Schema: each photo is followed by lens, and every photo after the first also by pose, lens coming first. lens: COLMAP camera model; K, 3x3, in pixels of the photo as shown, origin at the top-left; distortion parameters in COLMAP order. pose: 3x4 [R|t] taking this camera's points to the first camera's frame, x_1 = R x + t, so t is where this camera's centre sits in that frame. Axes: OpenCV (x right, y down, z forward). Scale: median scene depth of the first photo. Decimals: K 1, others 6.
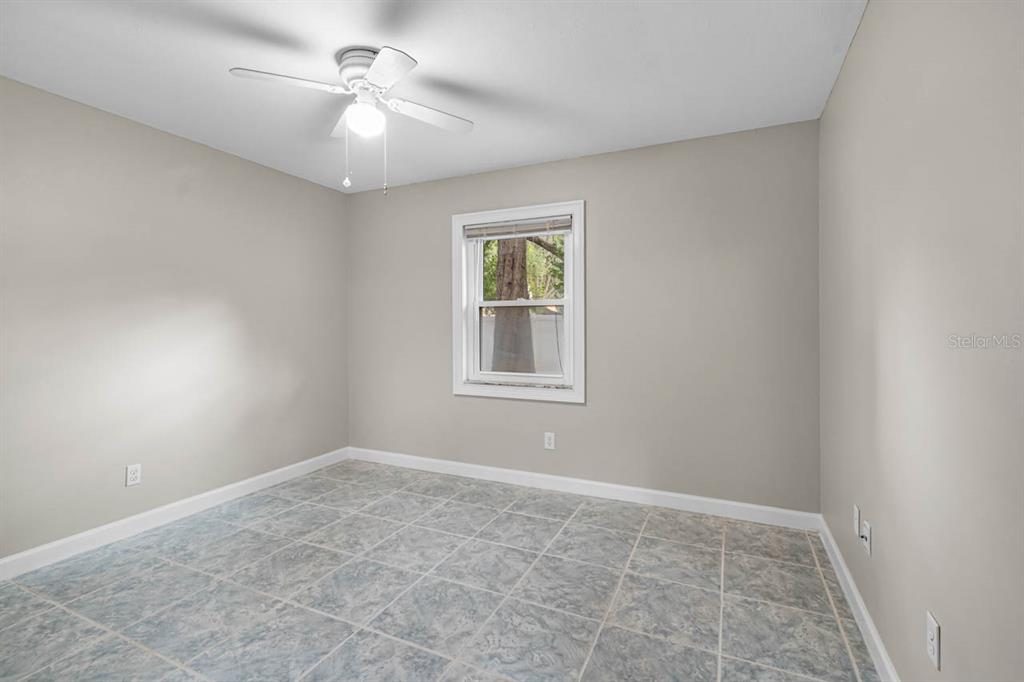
lens RADIAL K [[461.7, 0, 506.1], [0, 461.7, 334.3], [0, 0, 1]] dist [0.004622, -0.002050]
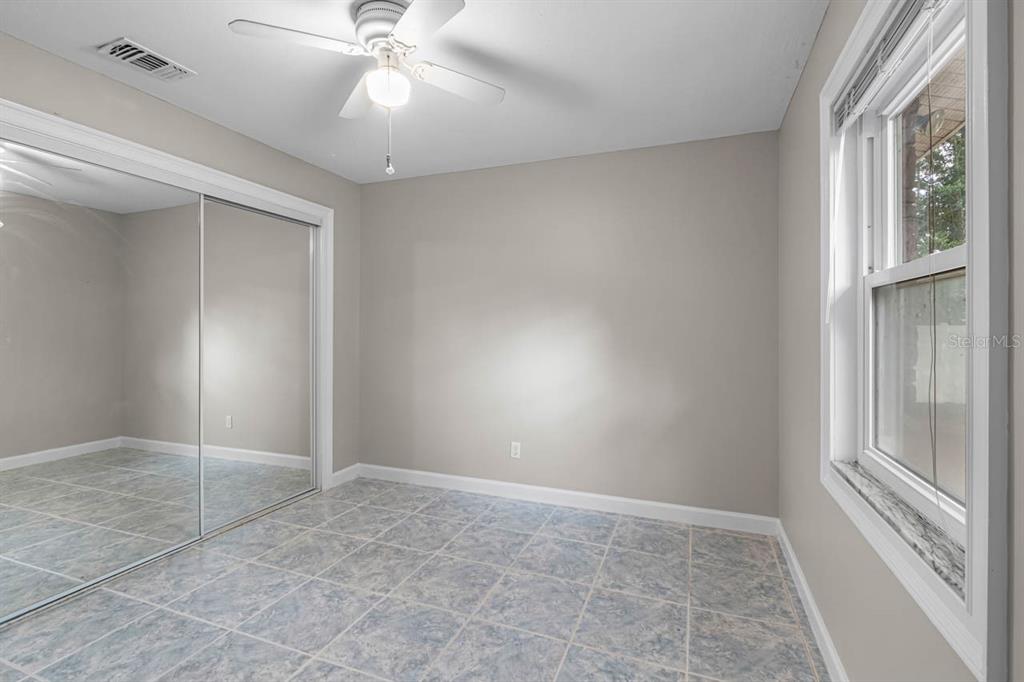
lens RADIAL K [[461.7, 0, 510.0], [0, 461.7, 333.7], [0, 0, 1]] dist [0.004622, -0.002050]
pose [[0.082208, 0.010022, -0.996565, 0.418081], [-0.026312, 0.999623, 0.007883, -0.018884], [0.996268, 0.025574, 0.082440, 0.854894]]
